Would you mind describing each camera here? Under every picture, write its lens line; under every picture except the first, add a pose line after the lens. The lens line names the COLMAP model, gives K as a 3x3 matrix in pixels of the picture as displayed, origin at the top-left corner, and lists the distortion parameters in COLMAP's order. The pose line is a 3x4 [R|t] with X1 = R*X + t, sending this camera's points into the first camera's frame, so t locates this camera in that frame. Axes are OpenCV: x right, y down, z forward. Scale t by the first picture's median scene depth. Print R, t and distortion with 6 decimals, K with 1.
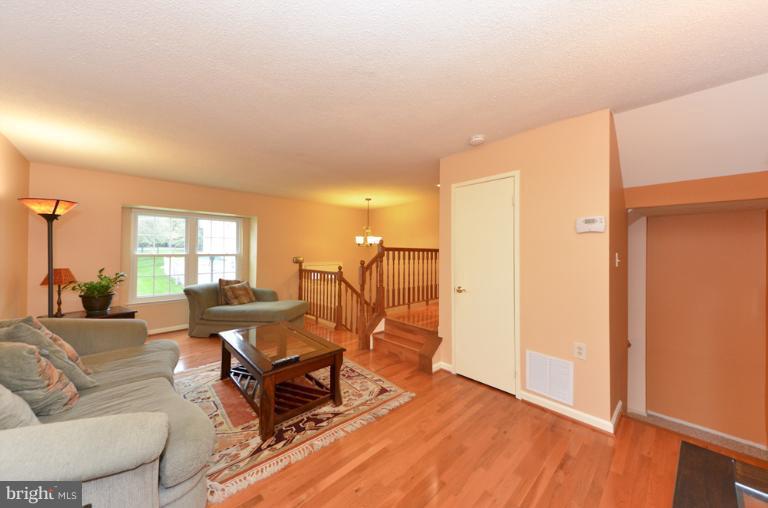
lens RADIAL K [[270.6, 0, 381.3], [0, 270.6, 249.2], [0, 0, 1]] dist [0.063104, -0.017133]
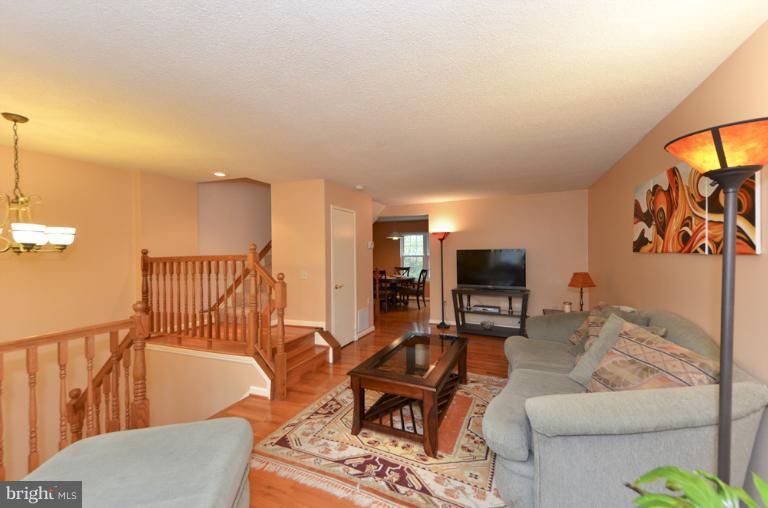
lens RADIAL K [[312.2, 0, 390.4], [0, 312.2, 257.5], [0, 0, 1]] dist [0.083477, -0.029805]
pose [[-0.416138, -0.008569, 0.909261, -1.047499], [0.004727, 0.999922, 0.011587, -0.009821], [-0.909289, 0.009120, -0.416065, 1.210932]]
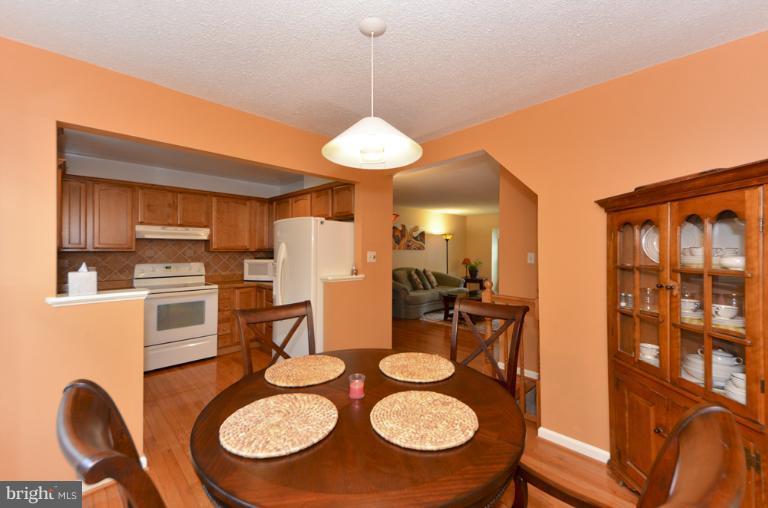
lens RADIAL K [[313.3, 0, 388.2], [0, 313.3, 250.0], [0, 0, 1]] dist [0.083148, -0.040642]
pose [[0.041732, -0.005148, -0.999116, 1.571833], [0.004135, 0.999979, -0.004980, 0.005068], [0.999120, -0.003923, 0.041752, 0.182735]]
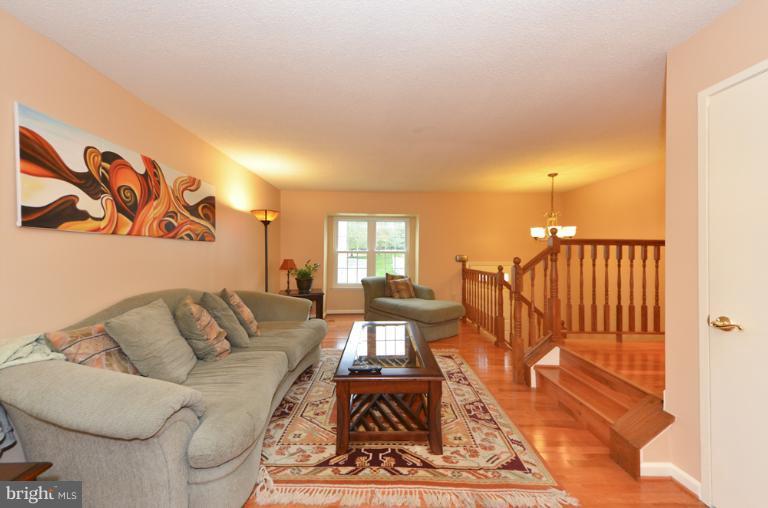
lens RADIAL K [[270.6, 0, 381.3], [0, 270.6, 249.2], [0, 0, 1]] dist [0.063104, -0.017133]
pose [[0.750820, -0.005692, -0.660482, 0.155722], [0.002807, 0.999981, -0.005427, 0.024754], [0.660501, 0.002221, 0.750822, 0.249410]]
